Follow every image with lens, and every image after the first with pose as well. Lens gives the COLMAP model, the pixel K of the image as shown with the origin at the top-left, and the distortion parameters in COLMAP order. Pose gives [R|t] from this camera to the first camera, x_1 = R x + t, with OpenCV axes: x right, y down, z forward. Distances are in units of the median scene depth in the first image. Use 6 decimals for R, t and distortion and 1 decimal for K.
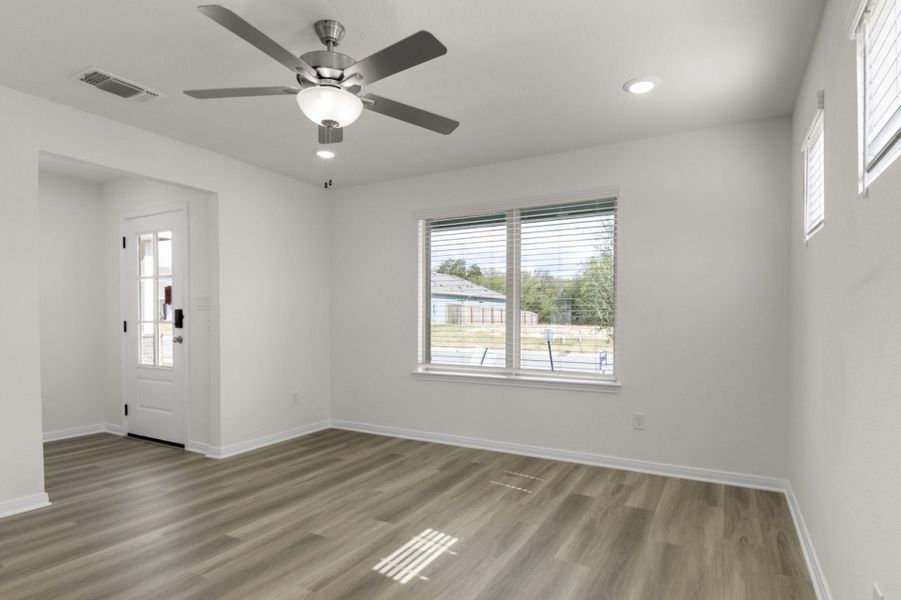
lens RADIAL K [[492.0, 0, 465.2], [0, 492.0, 315.0], [0, 0, 1]] dist [0.006087, -0.022353]
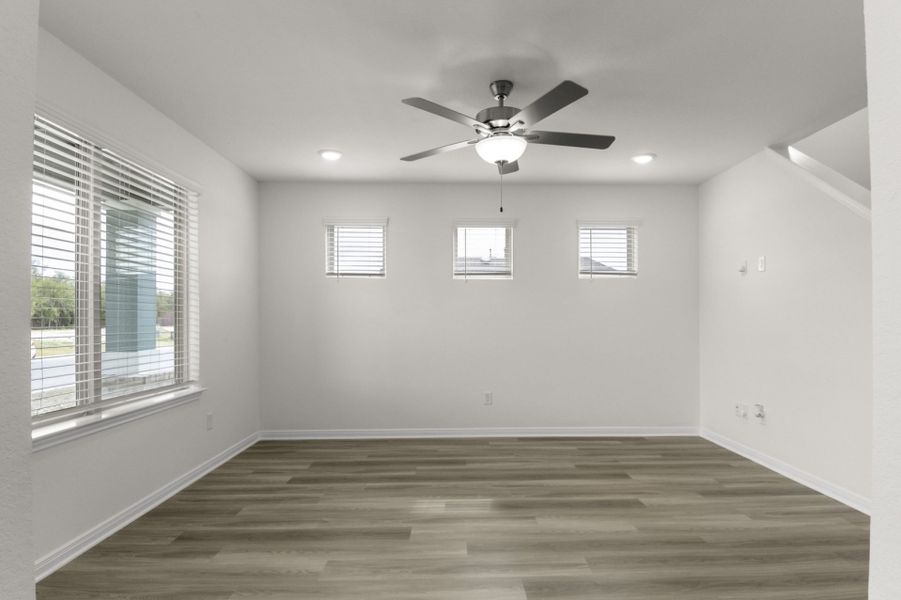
lens RADIAL K [[492.0, 0, 465.2], [0, 492.0, 315.0], [0, 0, 1]] dist [0.006087, -0.022353]
pose [[-0.515268, 0.004591, 0.857017, -0.924535], [-0.004772, 0.999955, -0.008226, 0.002094], [-0.857016, -0.008328, -0.515222, 1.248997]]
